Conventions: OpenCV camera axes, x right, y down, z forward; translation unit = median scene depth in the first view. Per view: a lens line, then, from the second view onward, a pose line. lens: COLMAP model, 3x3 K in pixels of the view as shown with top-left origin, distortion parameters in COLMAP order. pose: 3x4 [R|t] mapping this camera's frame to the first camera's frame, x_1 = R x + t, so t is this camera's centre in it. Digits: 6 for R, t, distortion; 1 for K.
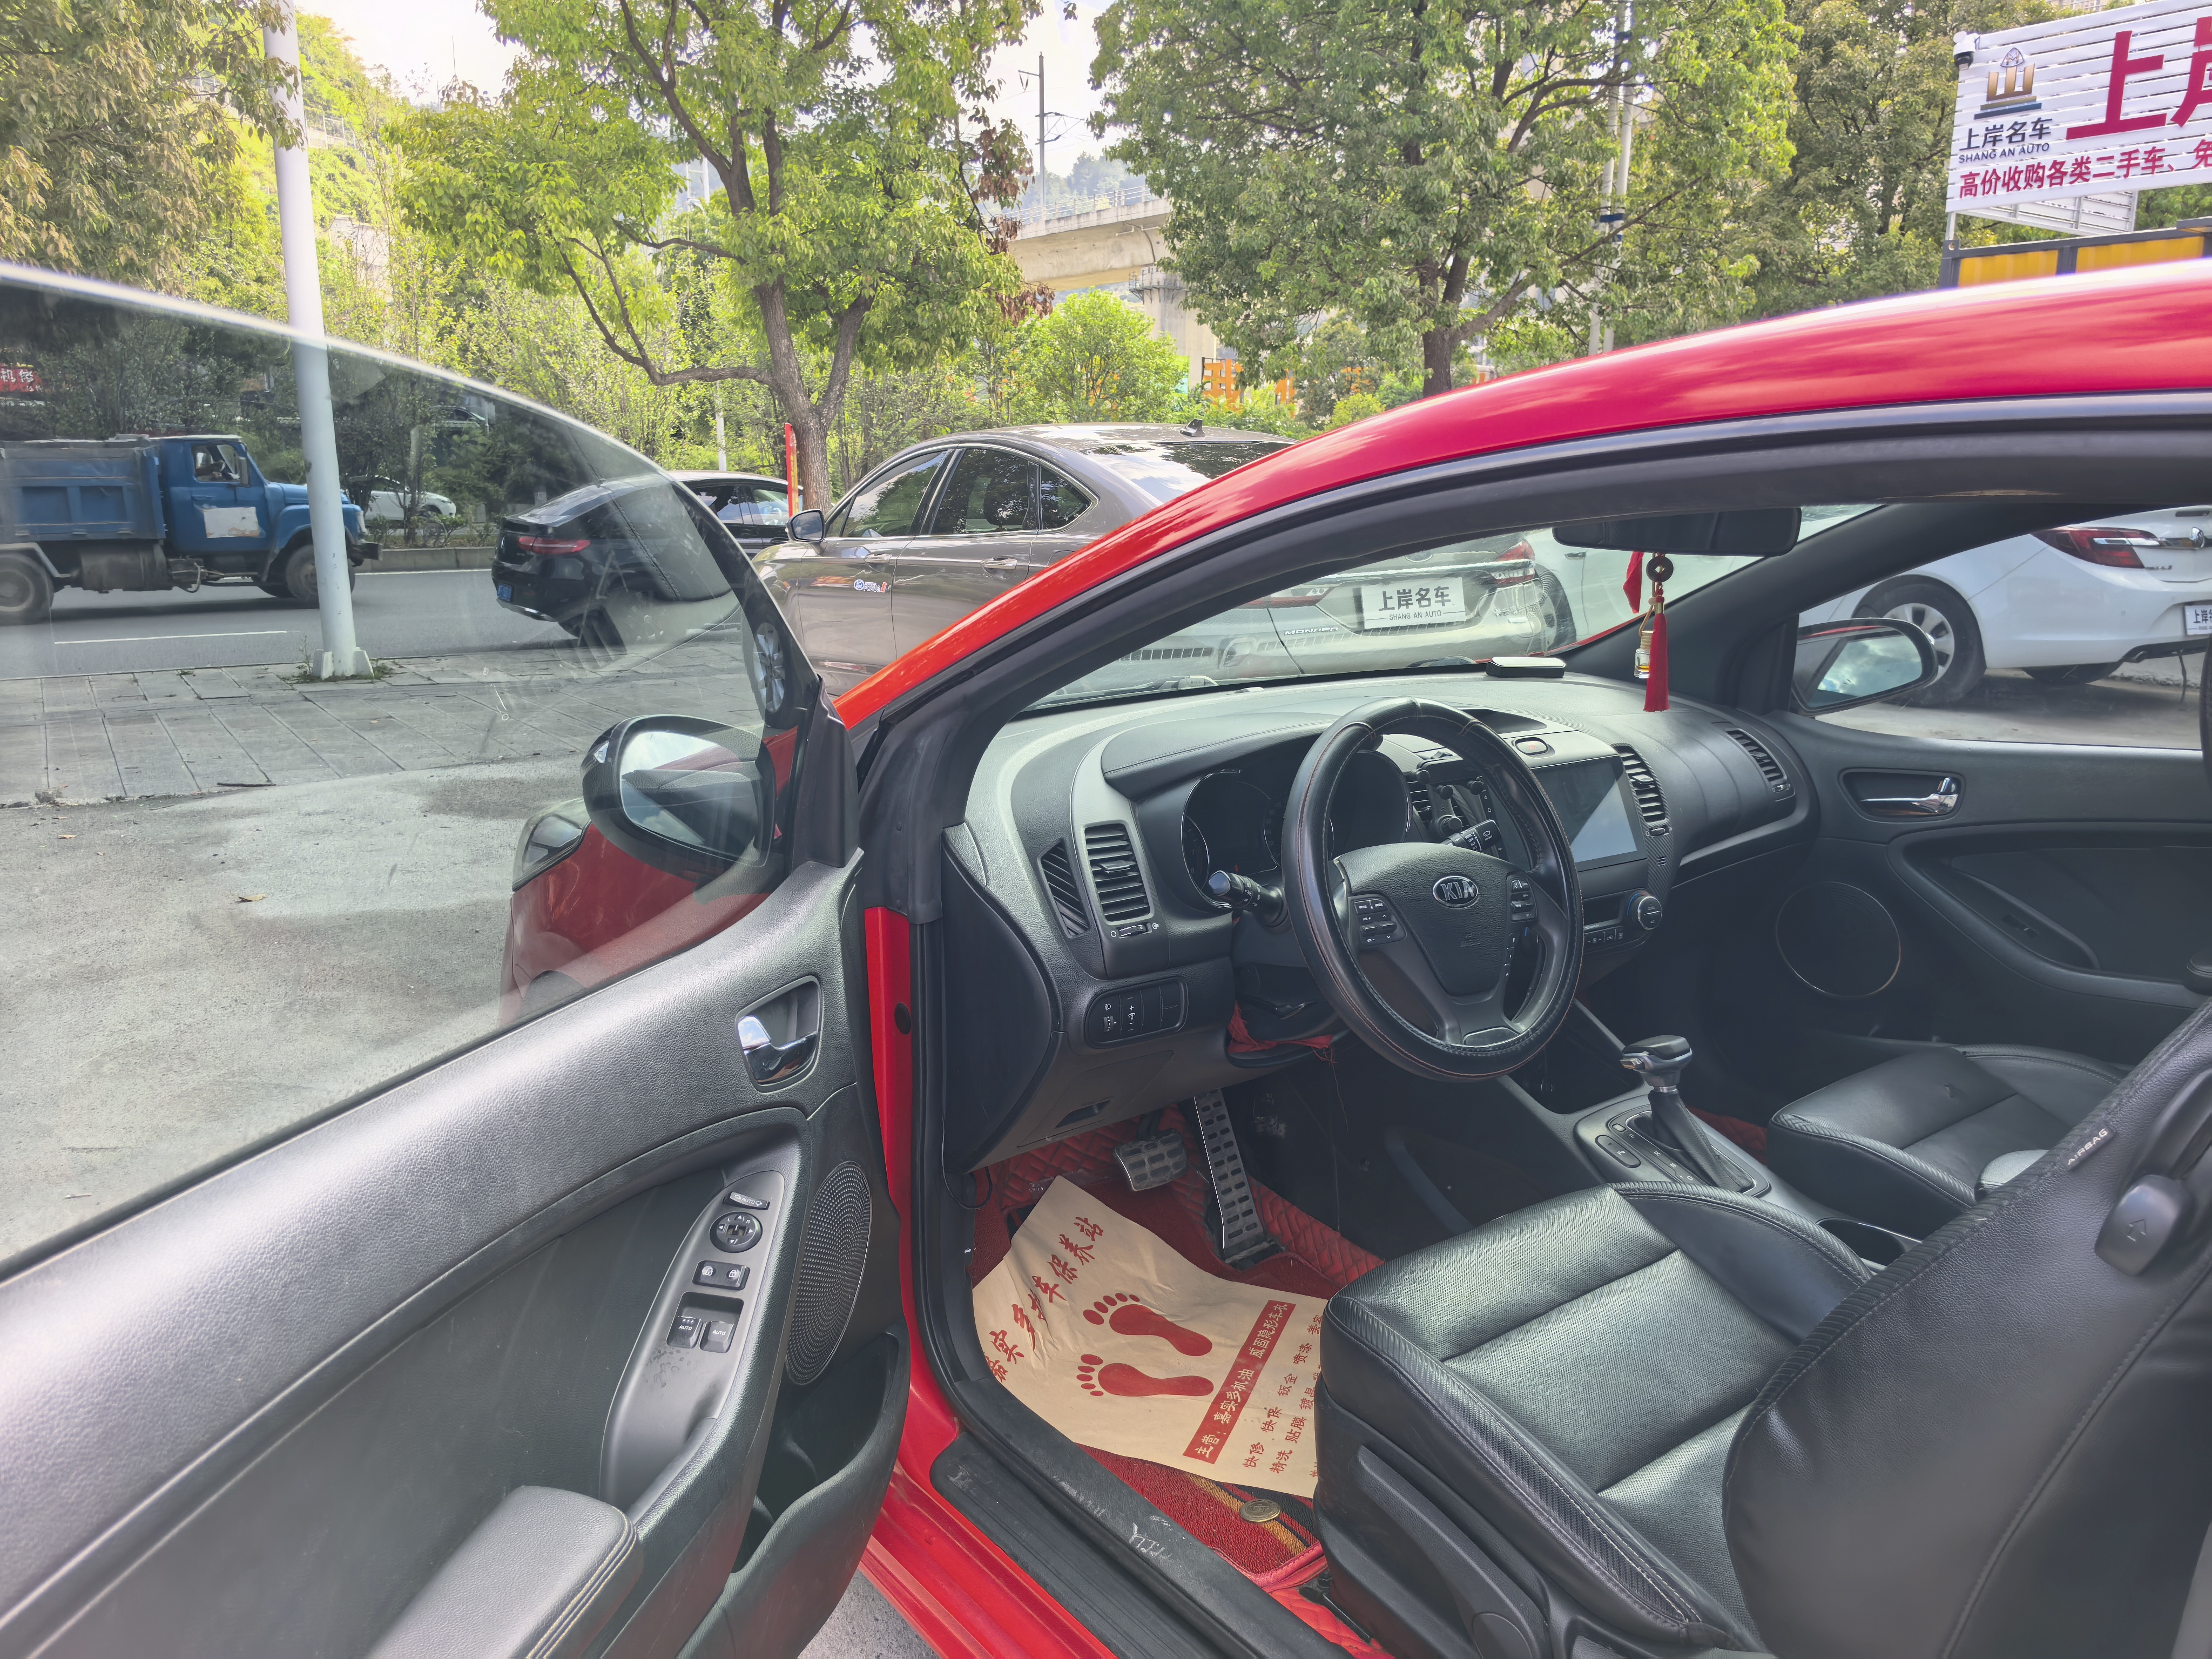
lens RADIAL K [[1581.3, 0, 1114.8], [0, 1581.3, 825.9], [0, 0, 1]] dist [0.065974, -0.083844]
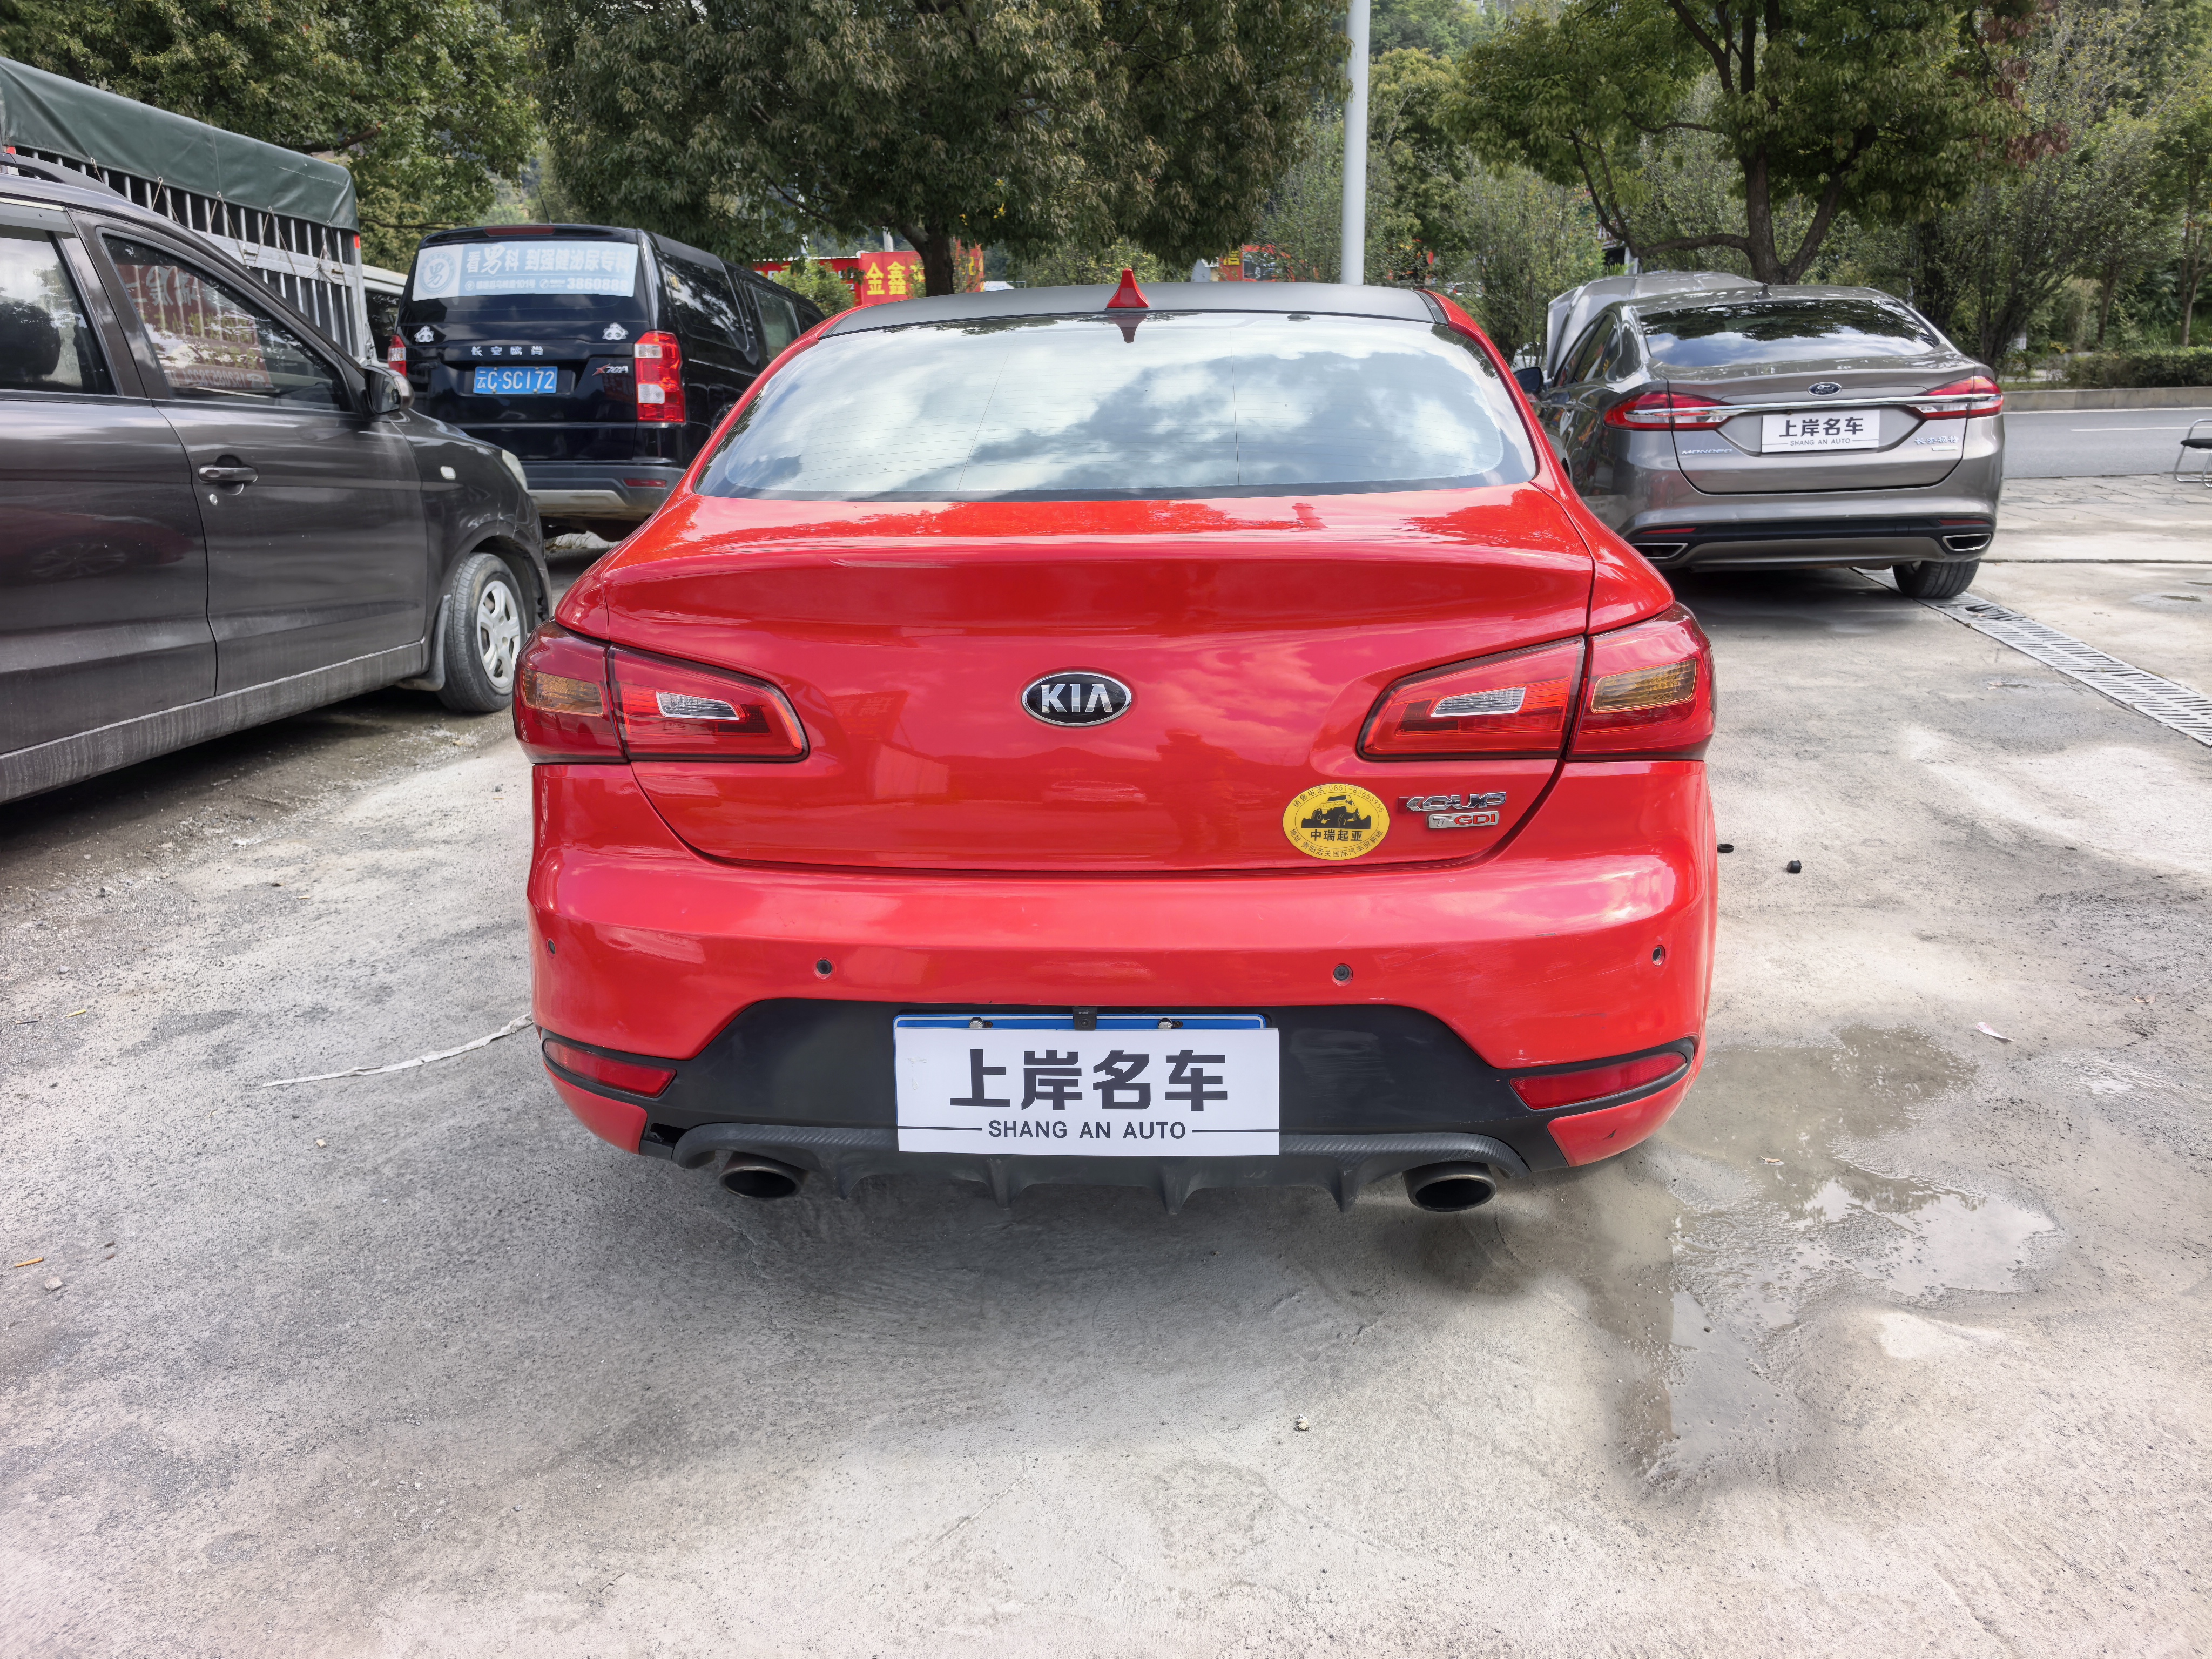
lens RADIAL K [[1539.6, 0, 1109.7], [0, 1539.6, 841.4], [0, 0, 1]] dist [0.029521, -0.032955]
pose [[0.741347, 0.180272, -0.646458, 0.314591], [-0.115612, 0.983152, 0.141581, 0.034187], [0.661089, -0.030222, 0.749698, -0.144322]]
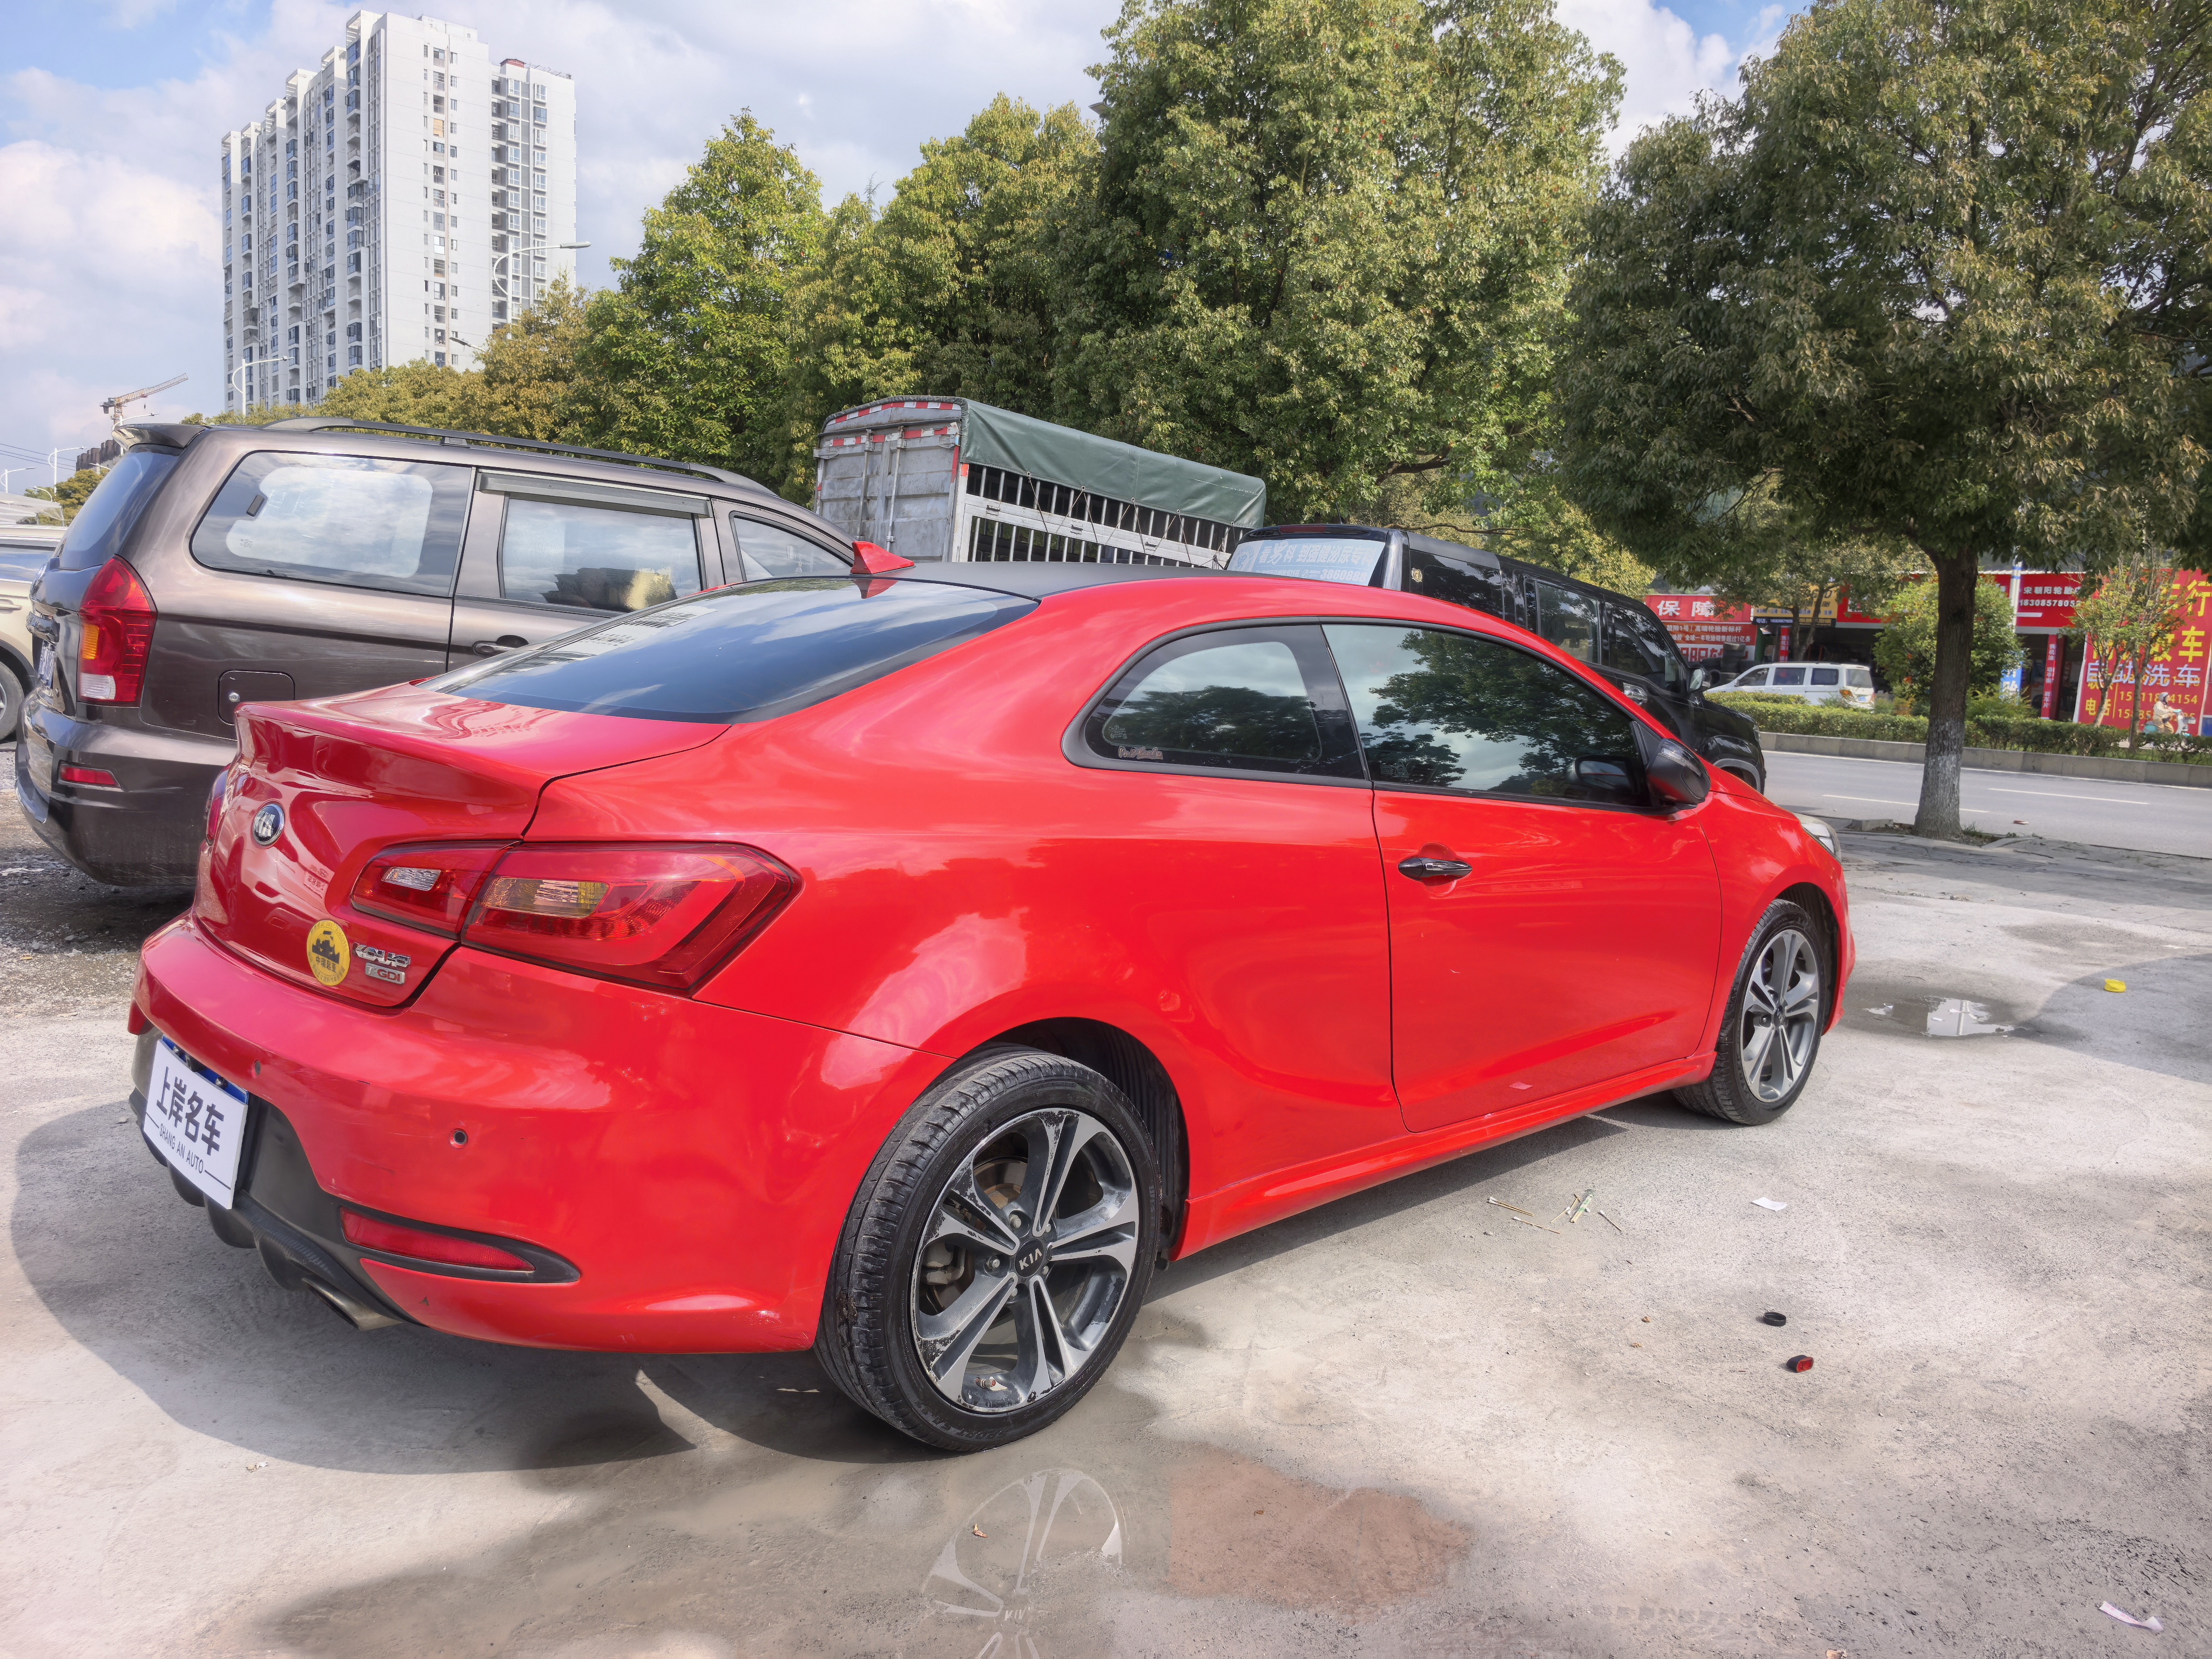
lens RADIAL K [[1581.3, 0, 1114.8], [0, 1581.3, 825.9], [0, 0, 1]] dist [0.065974, -0.083844]
pose [[0.110854, 0.116295, -0.987009, 0.438208], [-0.257026, 0.962698, 0.084563, -0.006273], [0.960025, 0.244313, 0.136610, 0.054041]]
